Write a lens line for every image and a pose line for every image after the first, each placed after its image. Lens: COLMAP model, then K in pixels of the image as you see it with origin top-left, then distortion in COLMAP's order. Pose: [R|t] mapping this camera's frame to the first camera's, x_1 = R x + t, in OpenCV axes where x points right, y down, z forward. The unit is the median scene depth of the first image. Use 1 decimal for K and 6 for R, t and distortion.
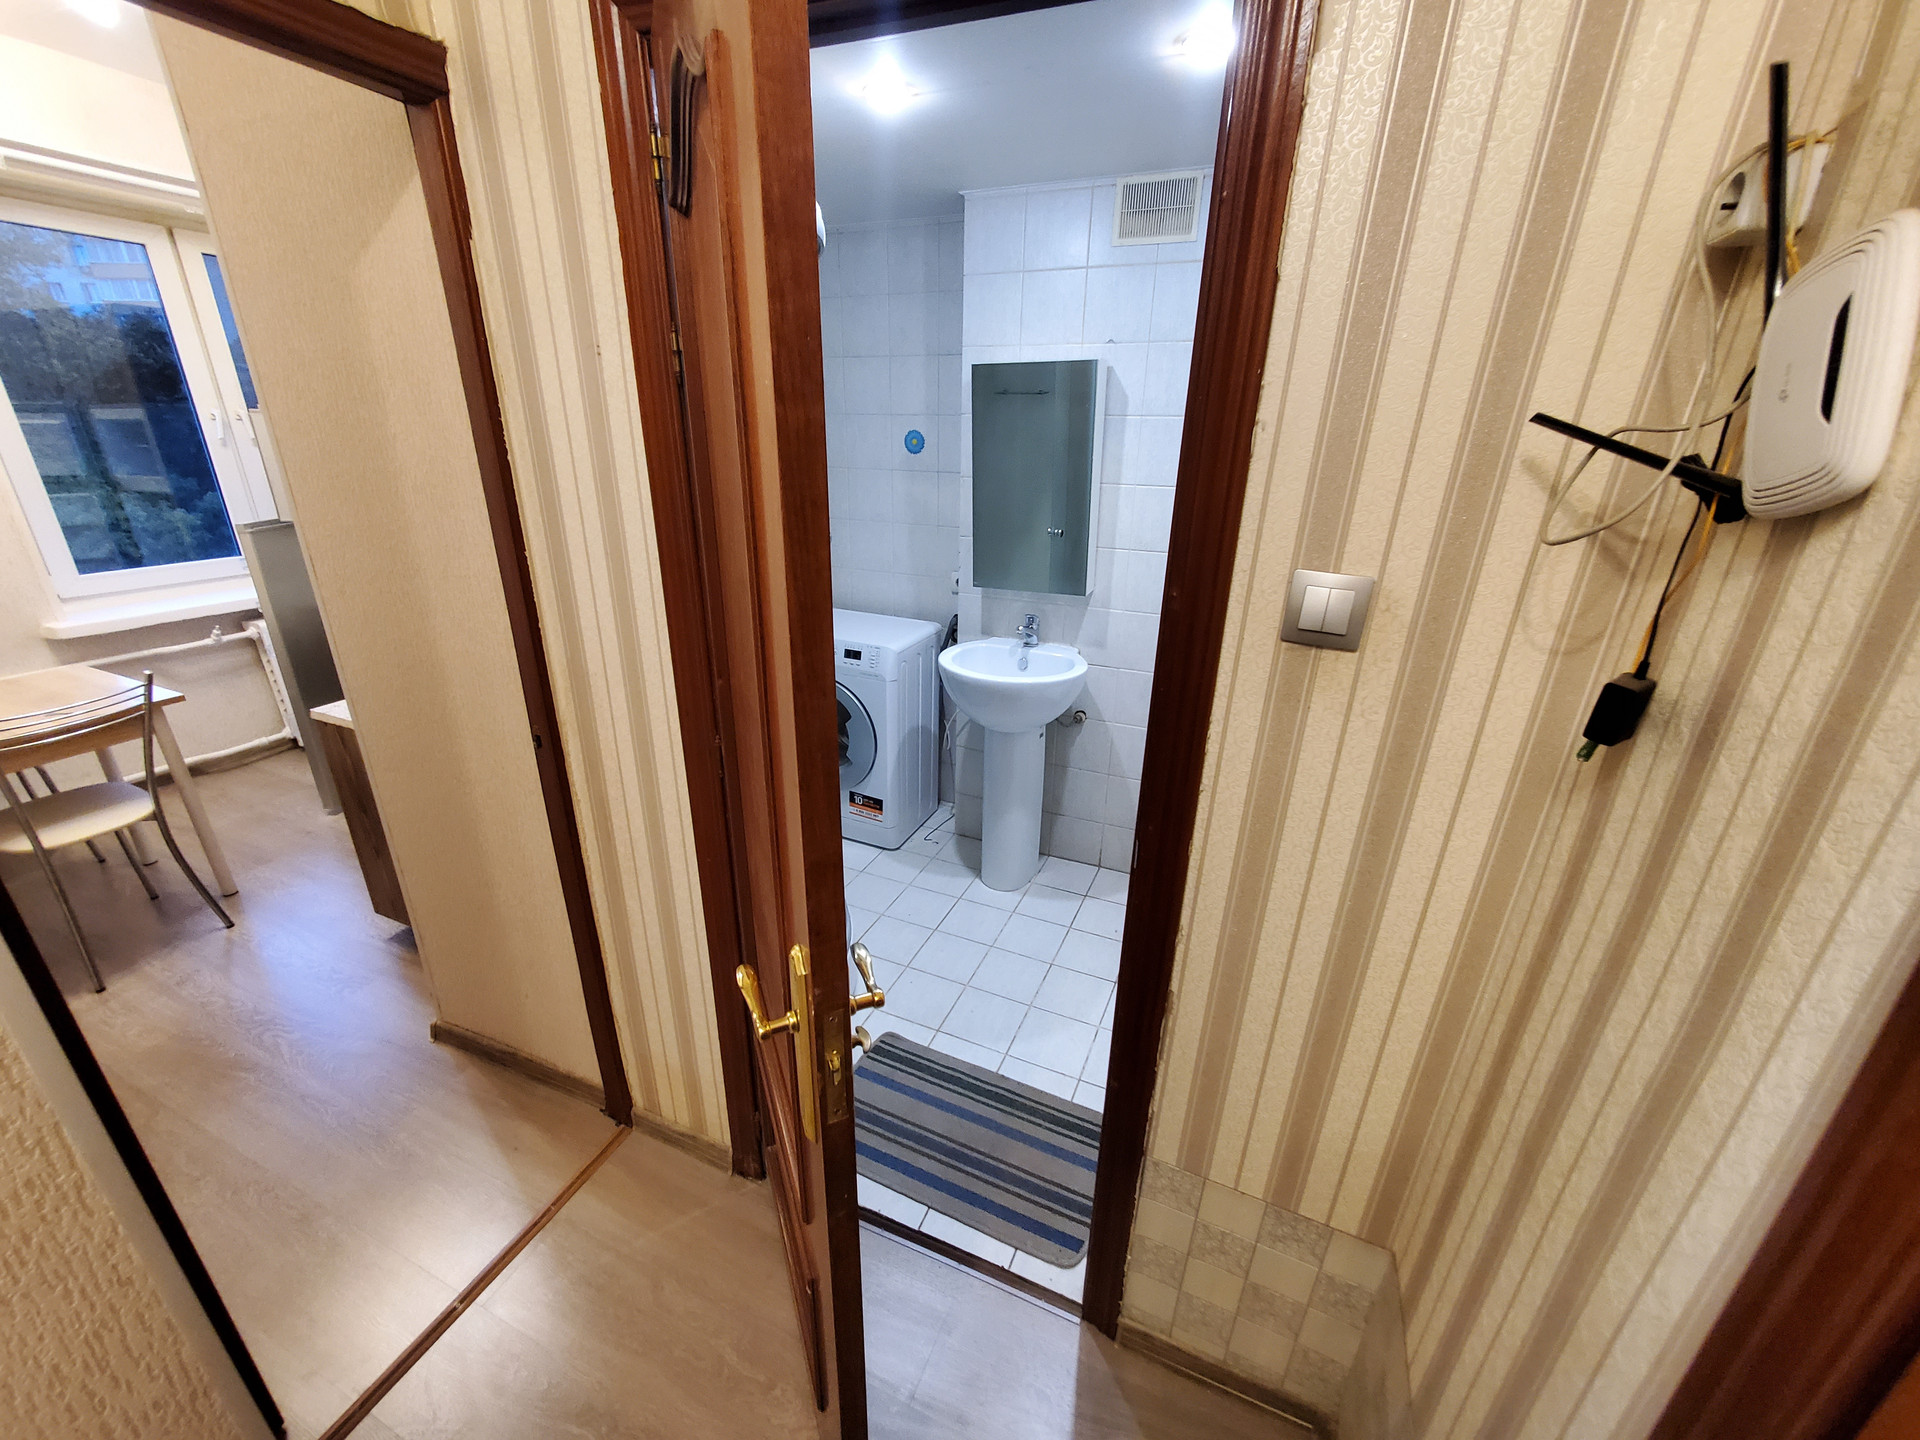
lens RADIAL K [[759.9, 0, 953.1], [0, 759.9, 717.8], [0, 0, 1]] dist [-0.001074, 0.001030]
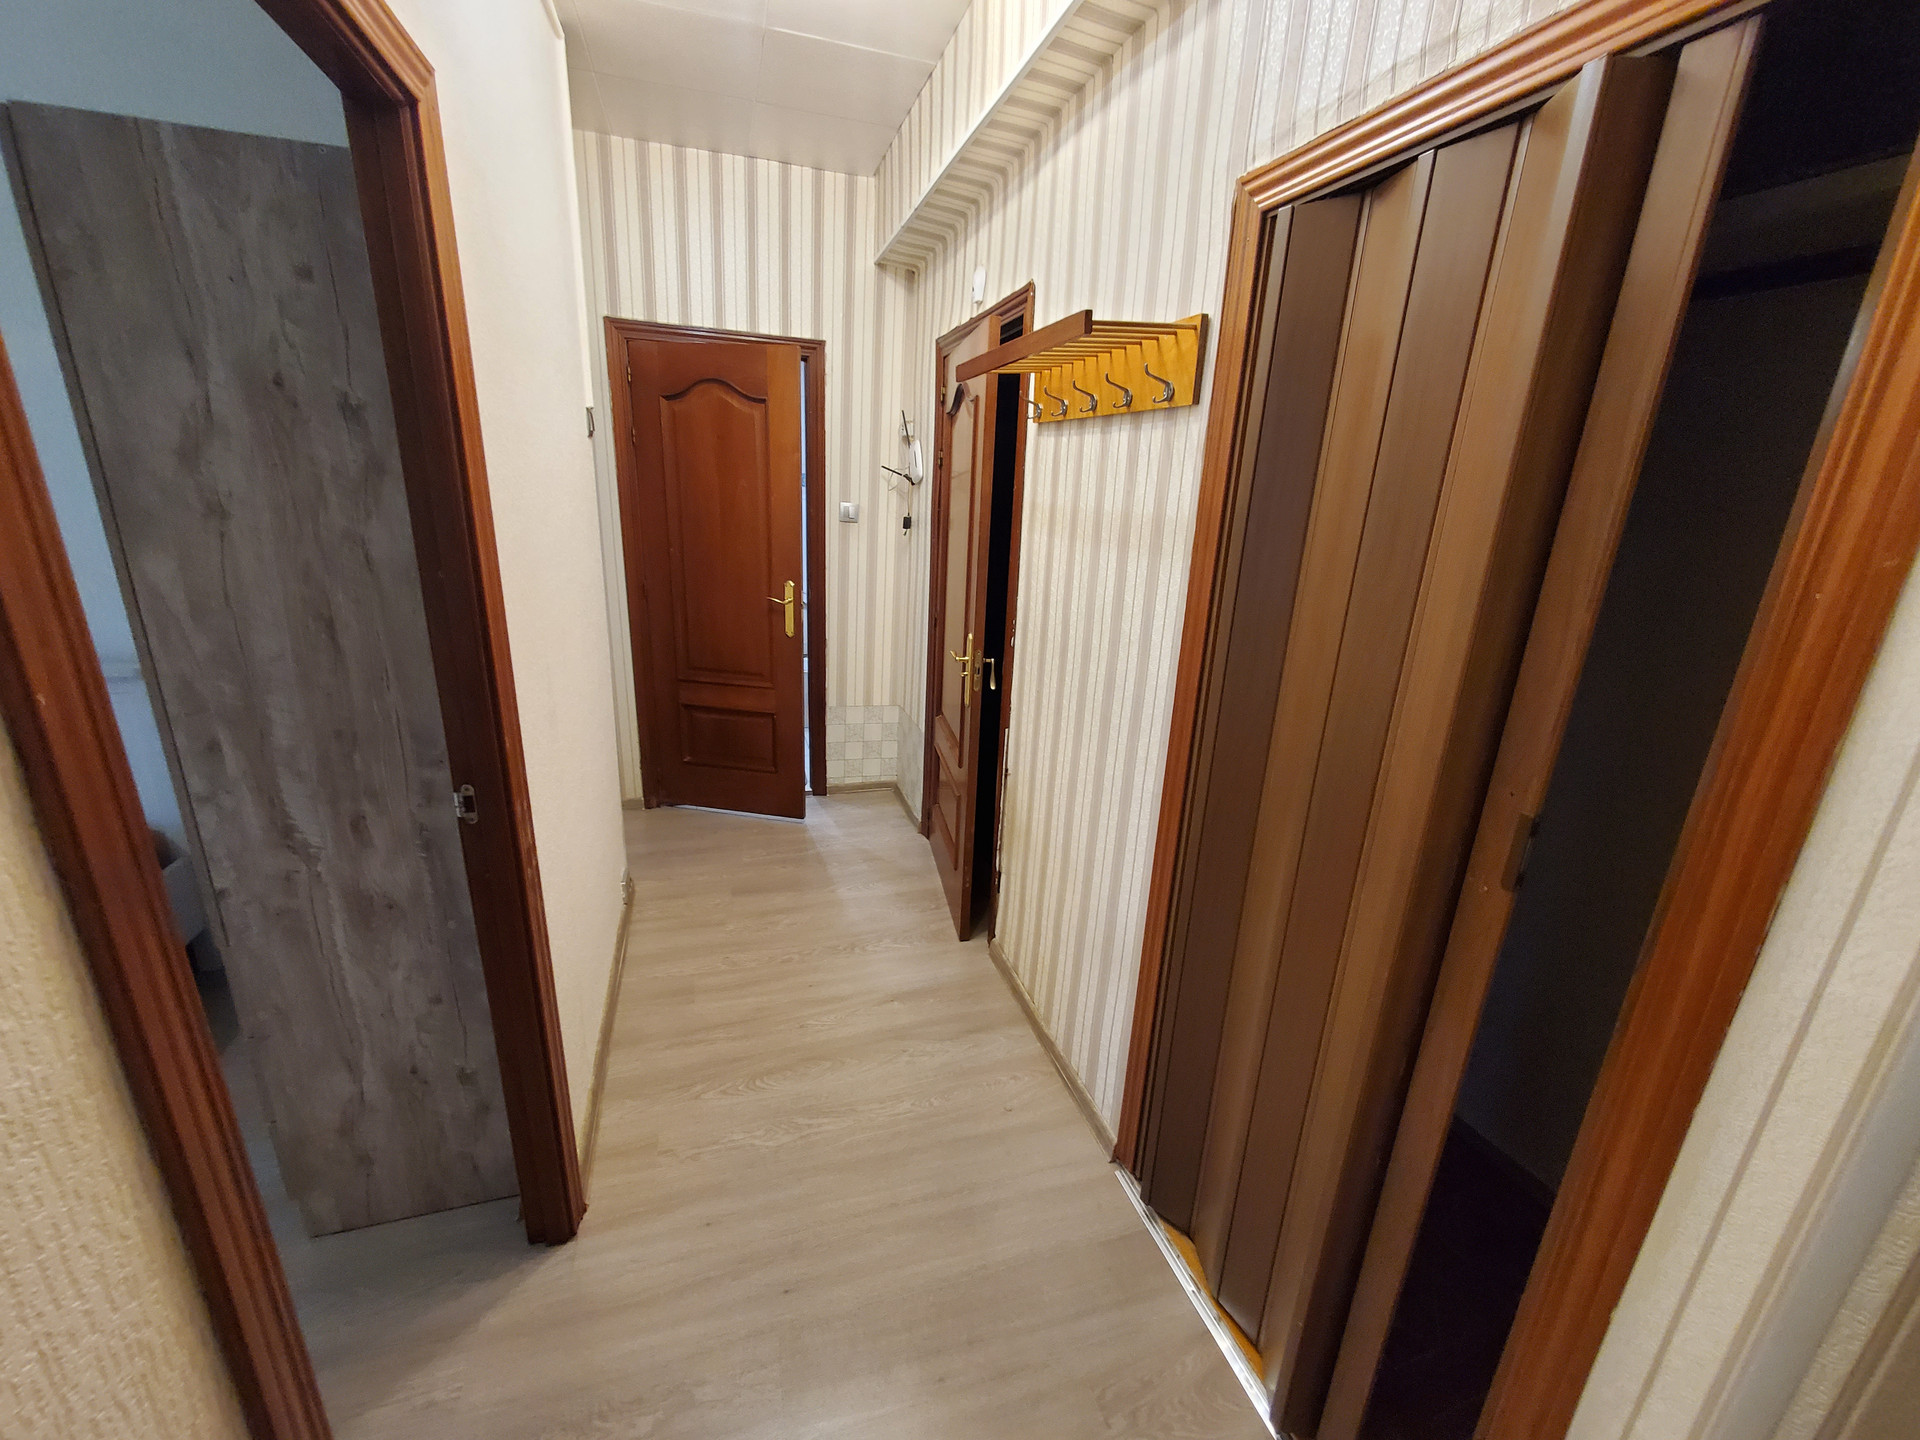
lens RADIAL K [[759.9, 0, 954.8], [0, 759.9, 715.9], [0, 0, 1]] dist [-0.001074, 0.001030]
pose [[0.751106, -0.173736, 0.636911, -1.923849], [0.209534, 0.977606, 0.019568, 0.994766], [-0.626048, 0.118757, 0.770689, -2.426700]]
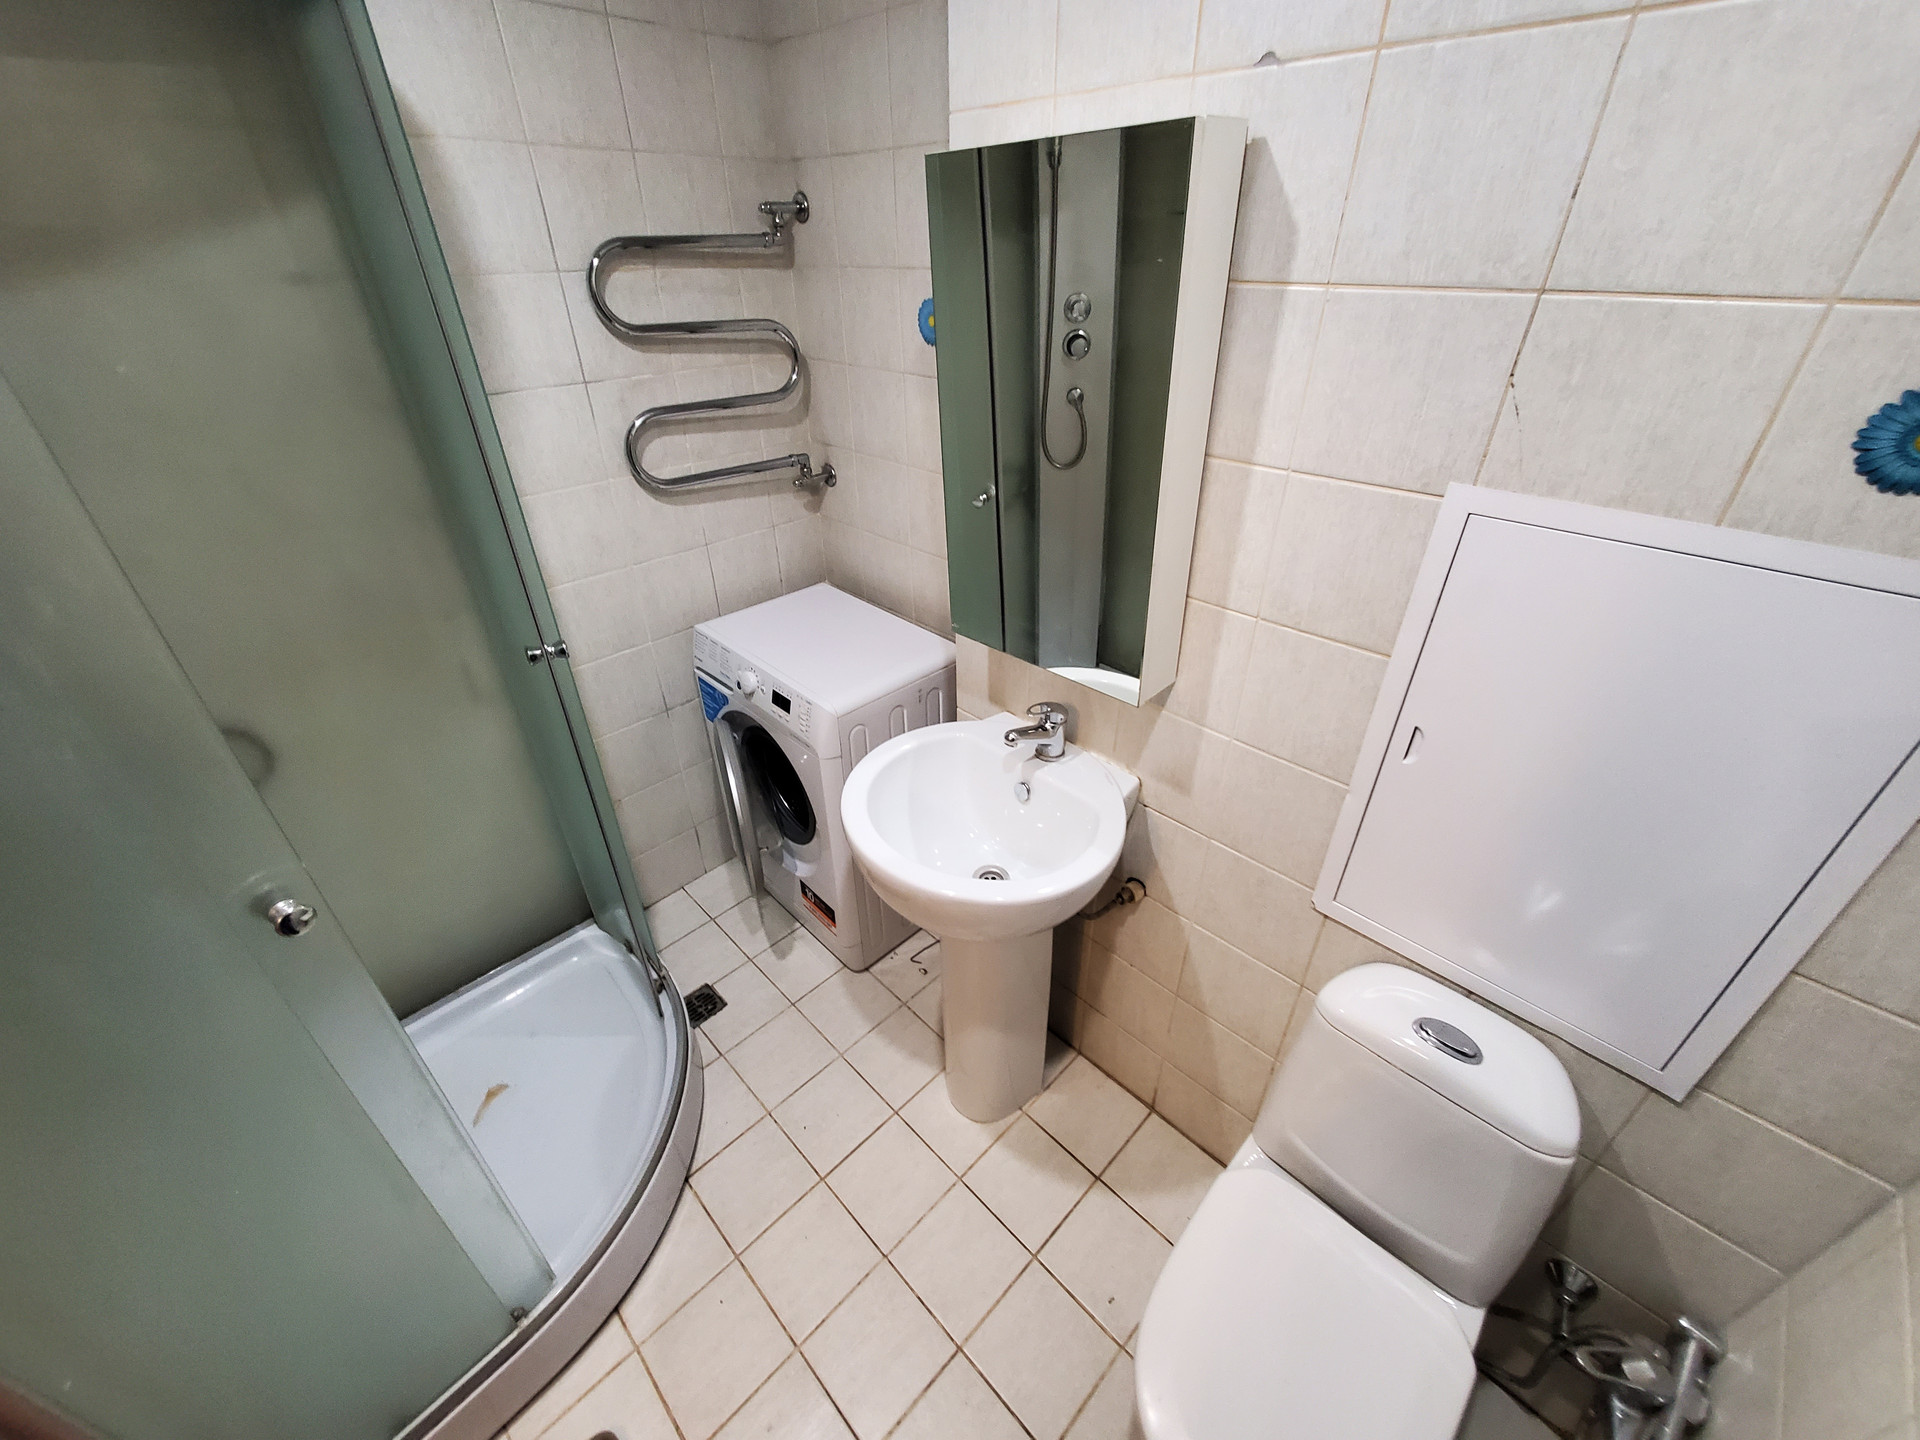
lens RADIAL K [[759.9, 0, 953.0], [0, 759.9, 716.5], [0, 0, 1]] dist [-0.001074, 0.001030]
pose [[0.934023, 0.167446, -0.315536, 0.205292], [-0.106598, 0.973734, 0.201192, -0.223097], [0.340937, -0.154282, 0.927340, 0.507235]]
